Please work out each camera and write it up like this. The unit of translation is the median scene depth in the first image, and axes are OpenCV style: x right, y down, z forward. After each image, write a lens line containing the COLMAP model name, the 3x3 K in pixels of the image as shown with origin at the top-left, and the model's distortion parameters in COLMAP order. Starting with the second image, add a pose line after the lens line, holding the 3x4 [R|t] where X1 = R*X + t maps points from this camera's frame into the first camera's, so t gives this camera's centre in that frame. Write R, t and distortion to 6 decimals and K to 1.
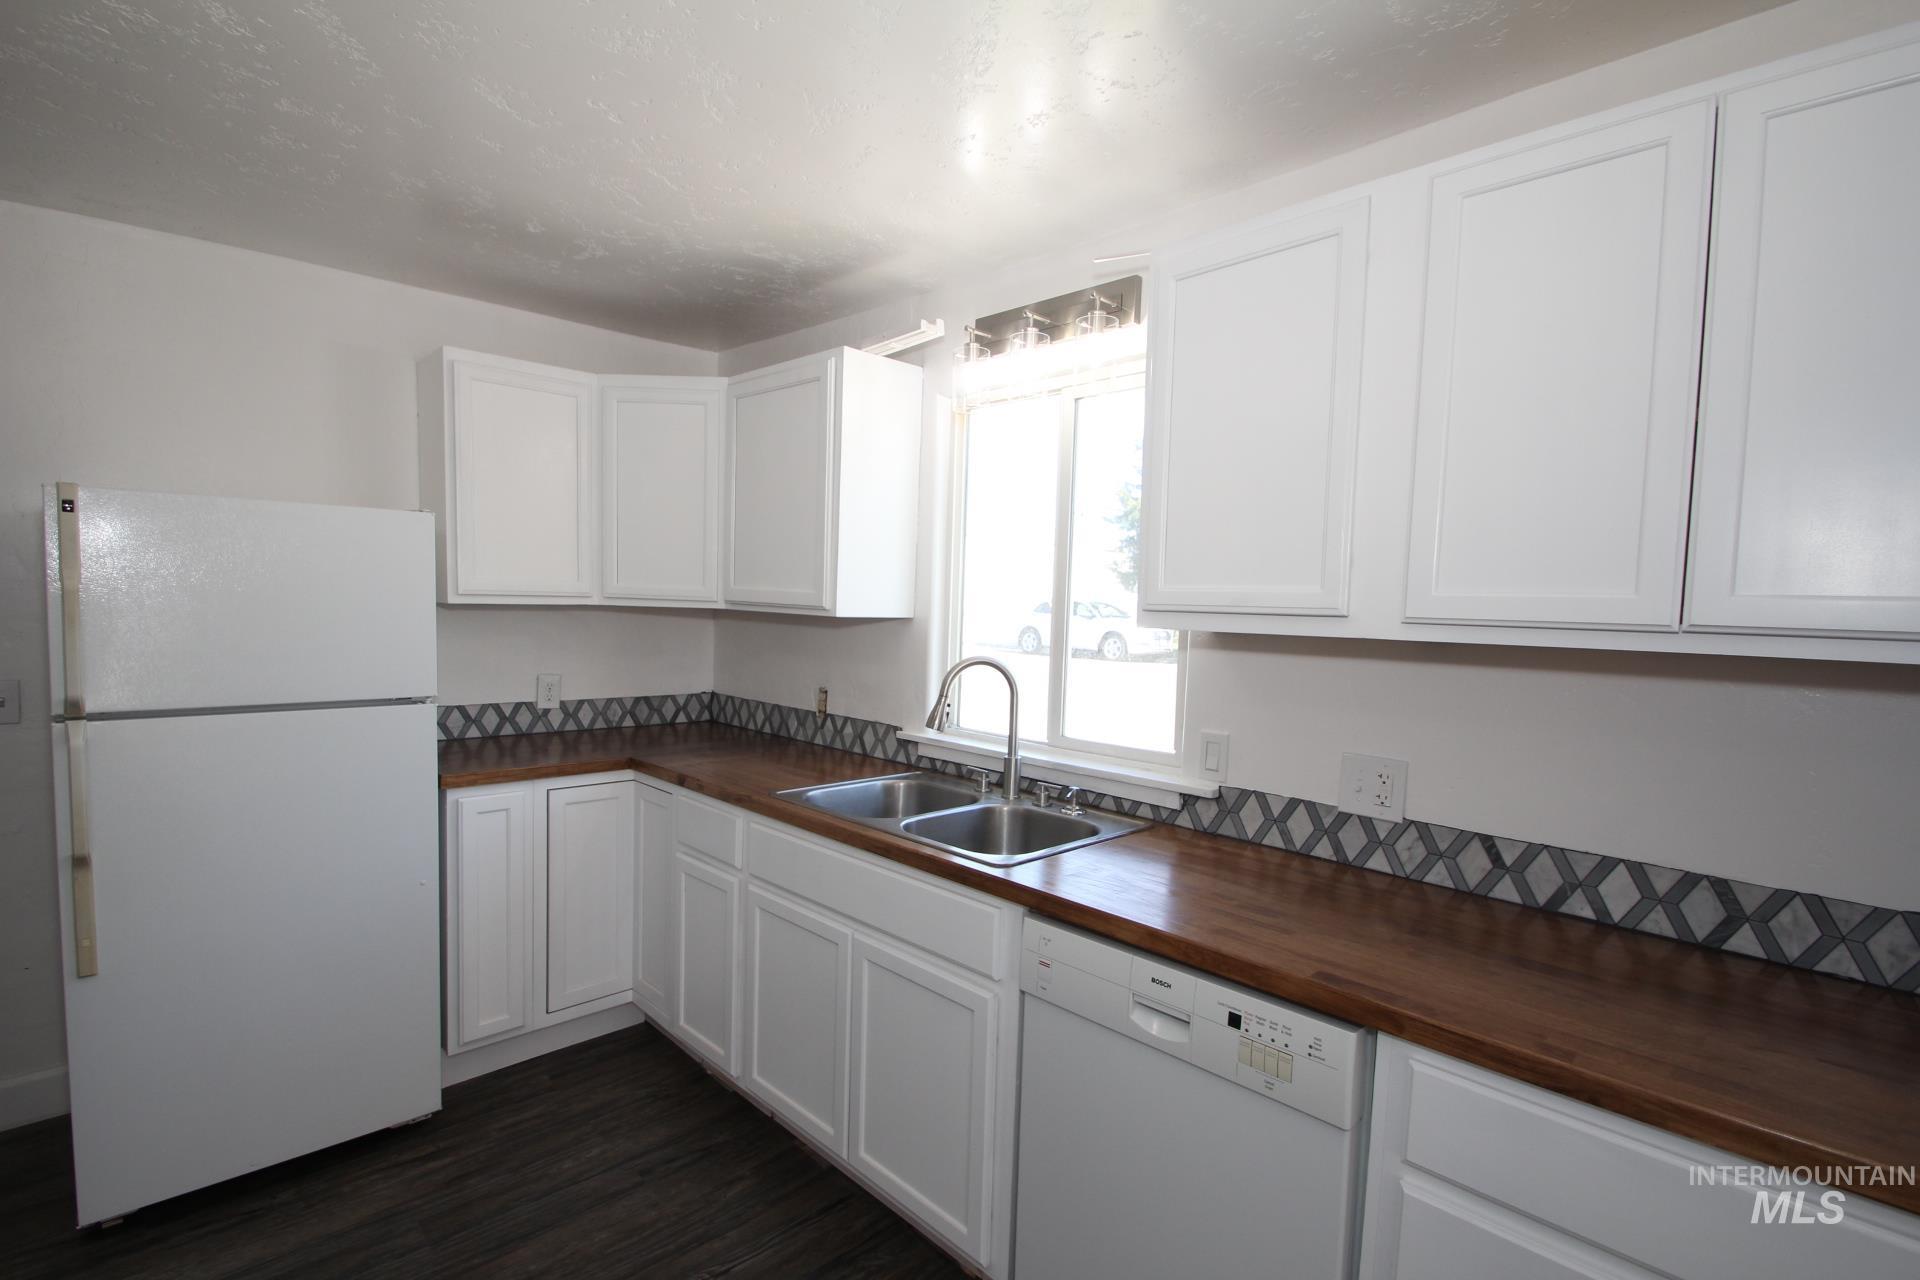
lens RADIAL K [[893.1, 0, 942.2], [0, 893.1, 663.1], [0, 0, 1]] dist [0.010133, -0.011962]
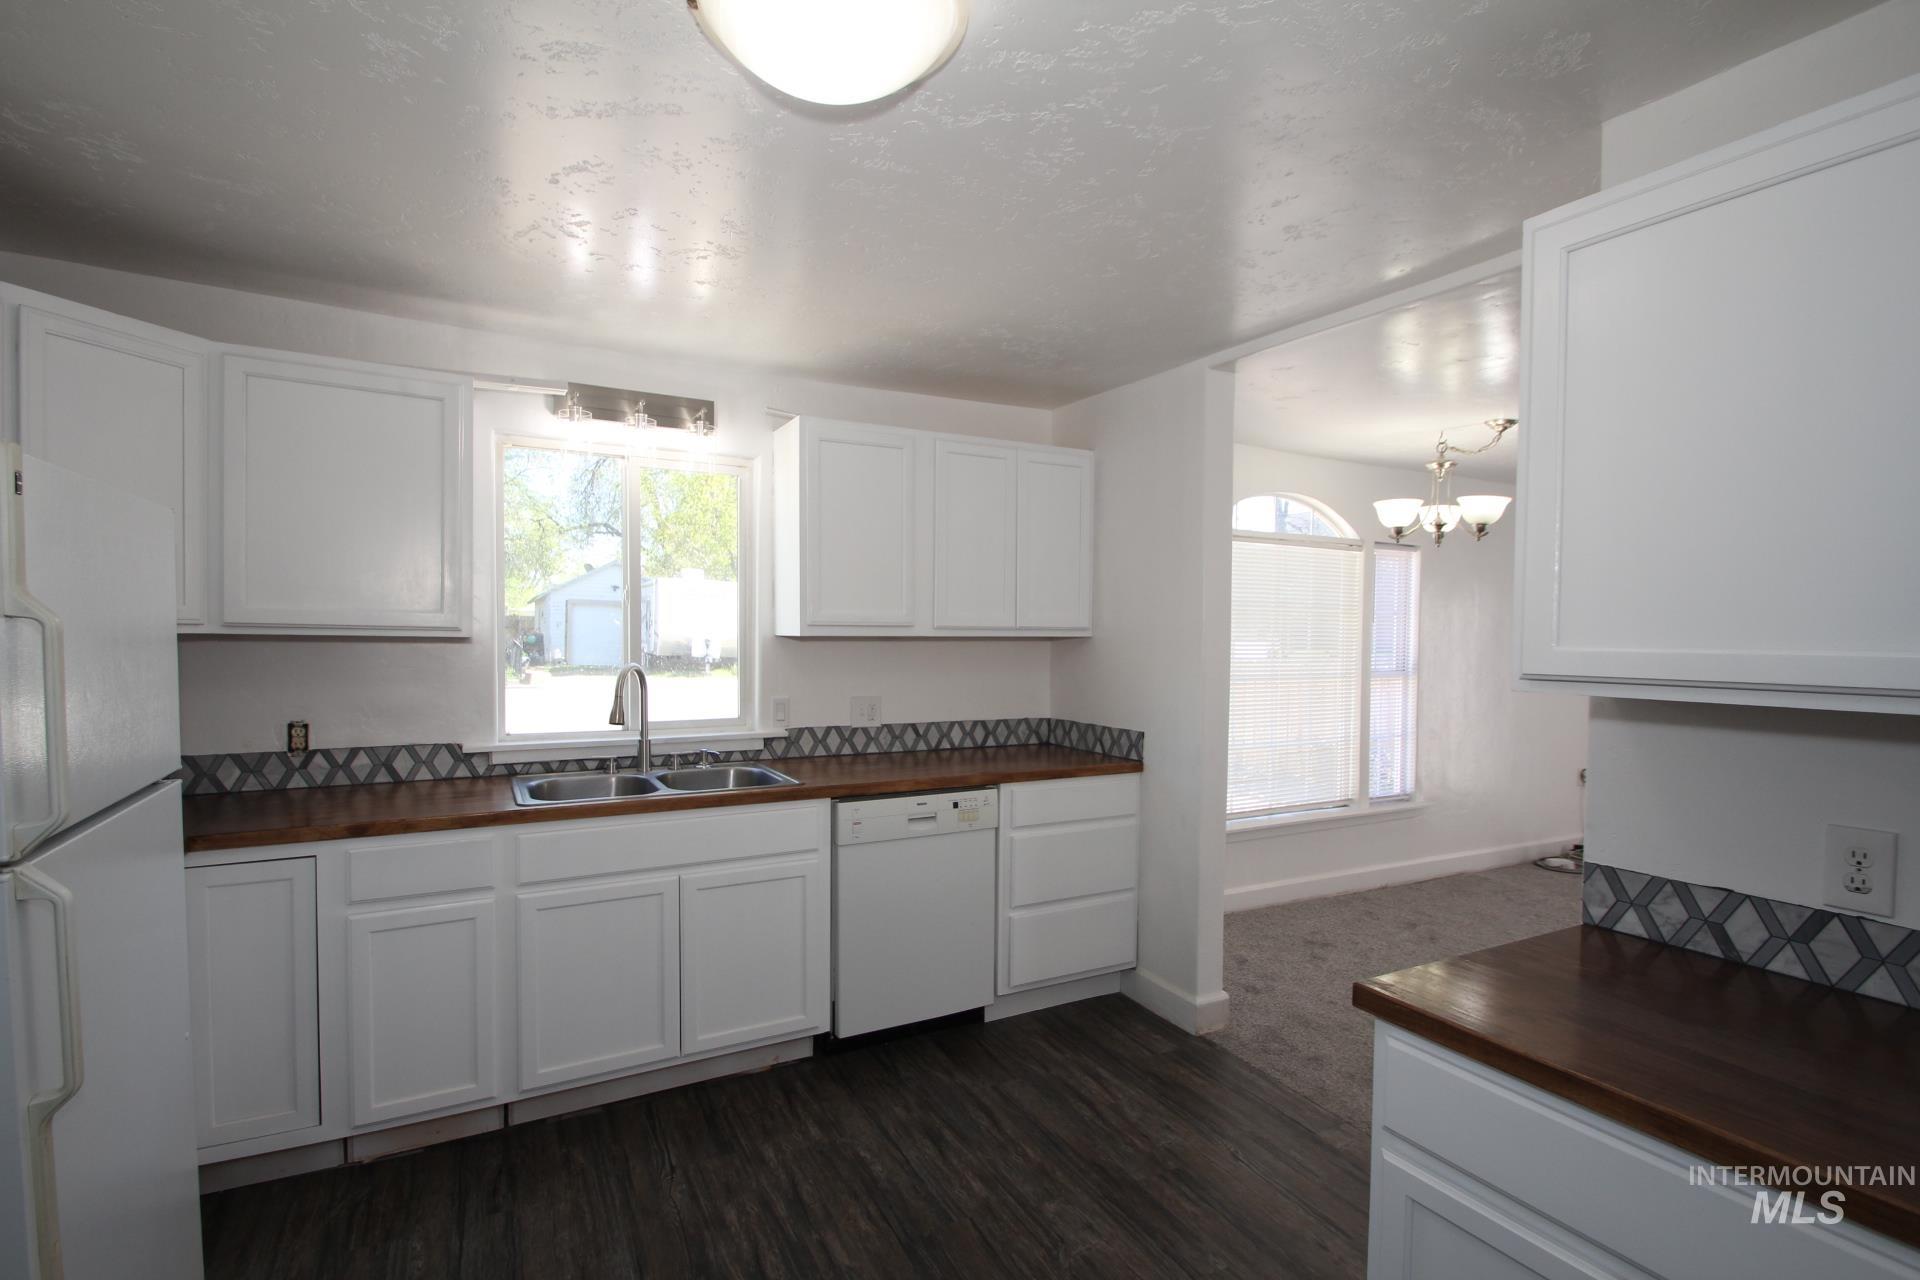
lens RADIAL K [[893.1, 0, 942.2], [0, 893.1, 663.1], [0, 0, 1]] dist [0.010133, -0.011962]
pose [[0.281848, -0.063849, 0.957332, -1.253664], [0.063984, 0.996813, 0.047645, -0.048153], [-0.957323, 0.047825, 0.285035, 0.252140]]
